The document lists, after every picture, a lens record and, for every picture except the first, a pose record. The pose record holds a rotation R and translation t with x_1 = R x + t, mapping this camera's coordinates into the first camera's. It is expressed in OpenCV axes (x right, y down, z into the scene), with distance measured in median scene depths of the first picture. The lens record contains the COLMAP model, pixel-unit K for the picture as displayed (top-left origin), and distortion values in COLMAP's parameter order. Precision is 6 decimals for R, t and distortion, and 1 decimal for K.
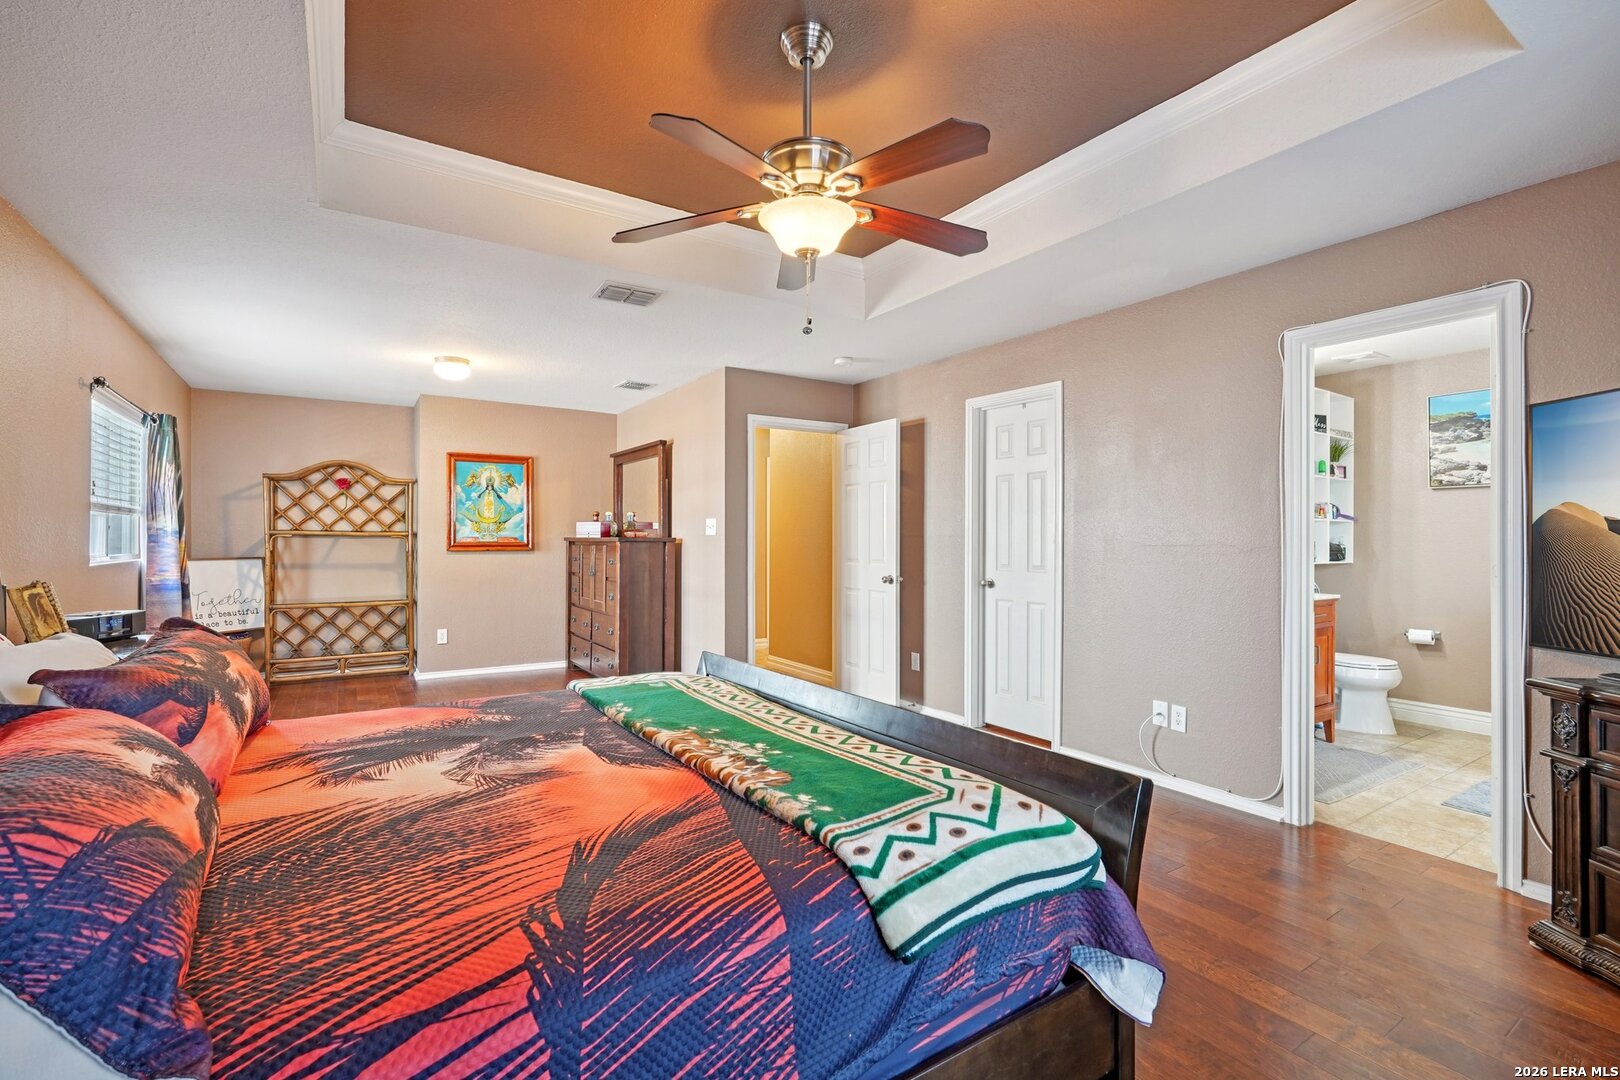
lens RADIAL K [[728.1, 0, 803.9], [0, 728.1, 529.8], [0, 0, 1]] dist [-0.004430, 0.000419]
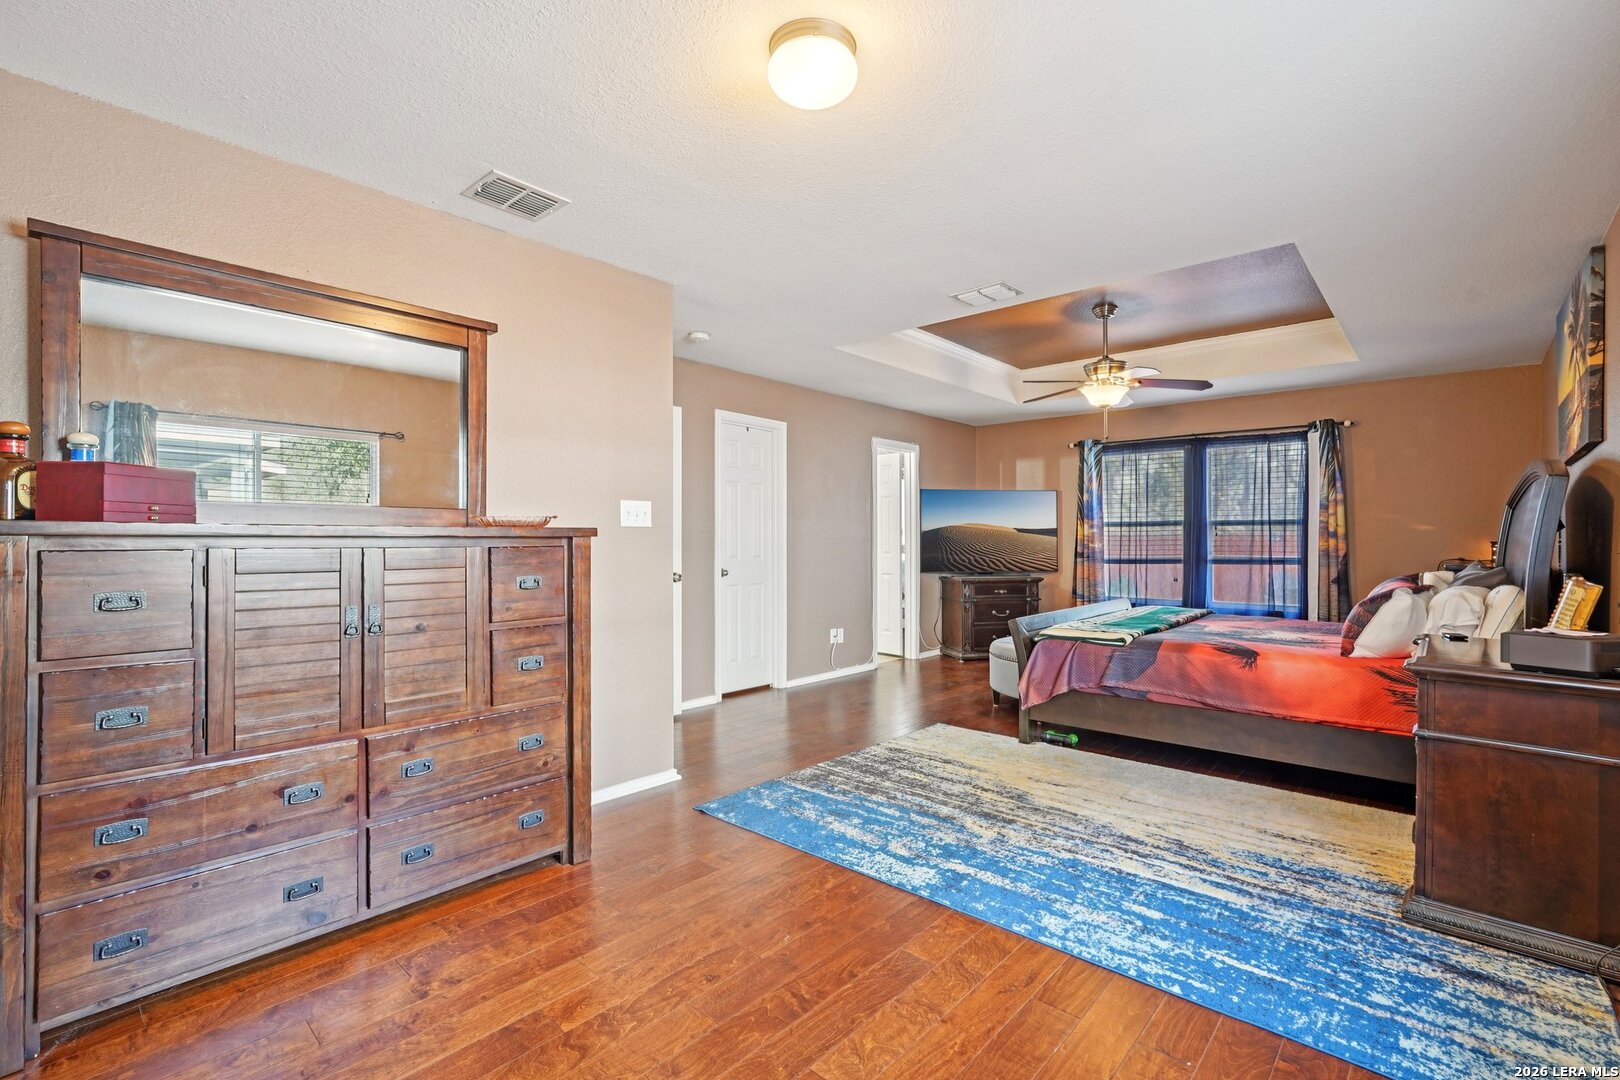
lens RADIAL K [[728.1, 0, 813.2], [0, 728.1, 537.6], [0, 0, 1]] dist [-0.004430, 0.000419]
pose [[-0.274357, -0.001750, 0.961626, -1.252115], [-0.013423, 0.999908, -0.002010, 0.023367], [-0.961534, -0.013460, -0.274355, 1.641979]]
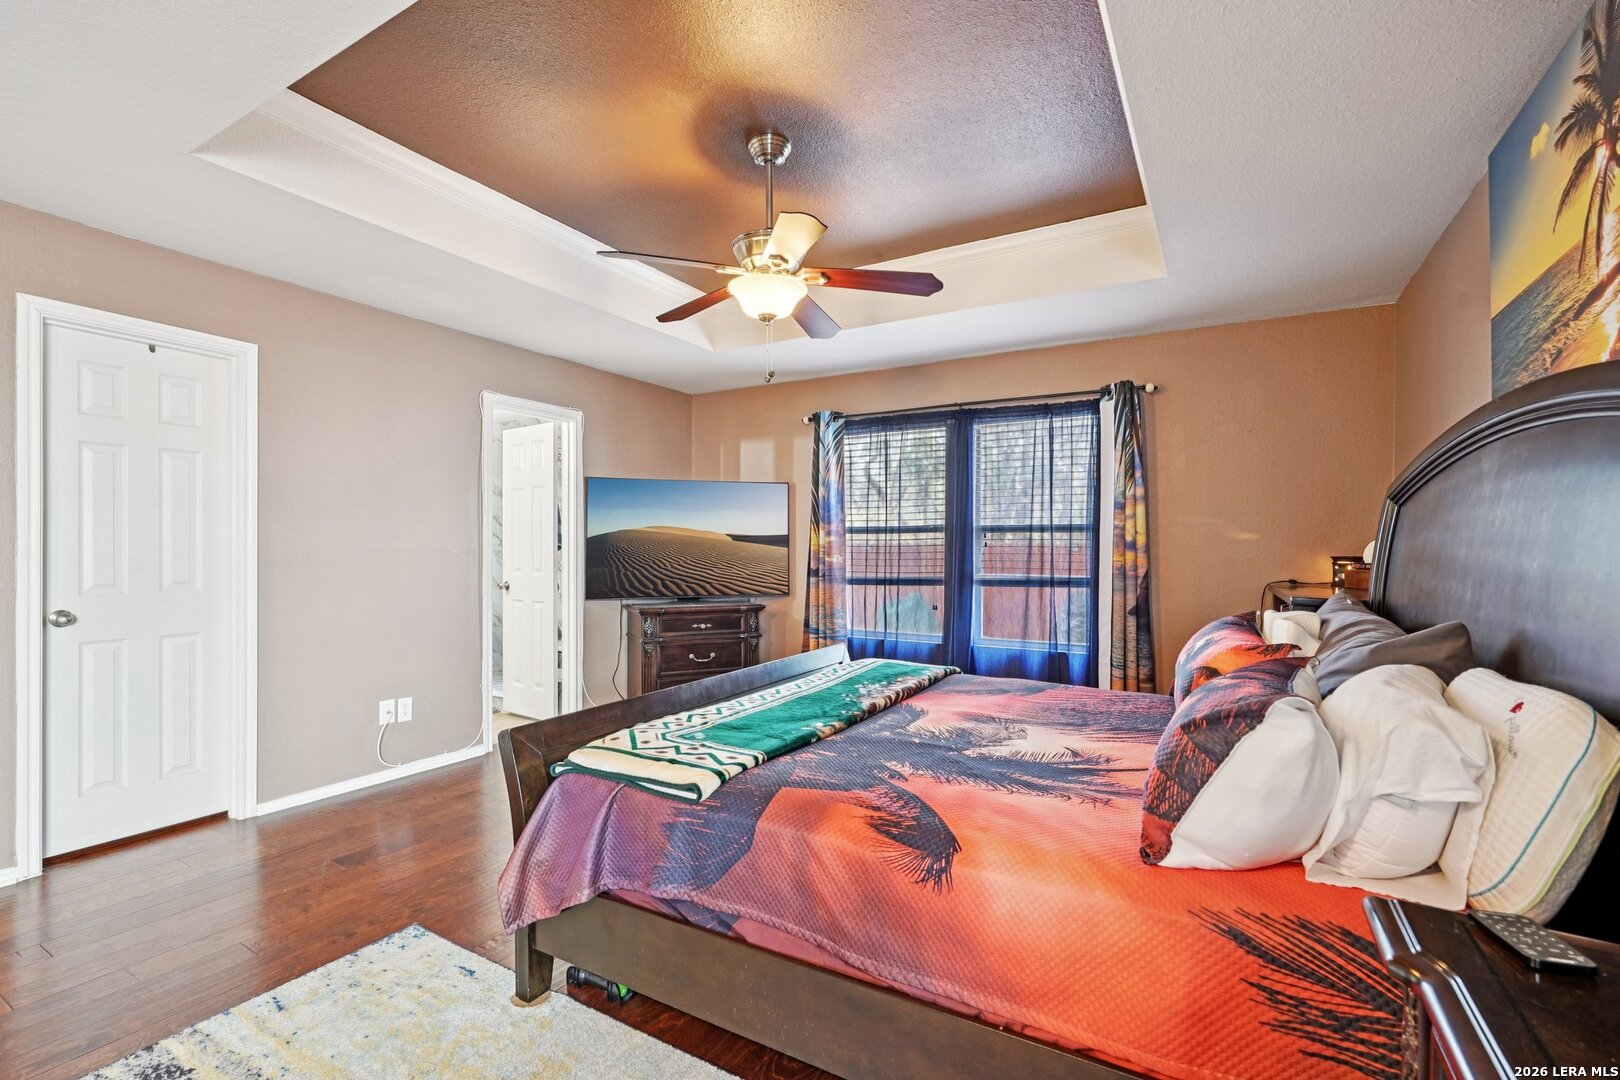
lens RADIAL K [[728.1, 0, 798.2], [0, 728.1, 548.5], [0, 0, 1]] dist [-0.004430, 0.000419]
pose [[-0.449738, -0.007484, 0.893129, -0.761950], [-0.014892, 0.999889, 0.000880, 0.007970], [-0.893036, -0.012904, -0.449799, 1.017814]]
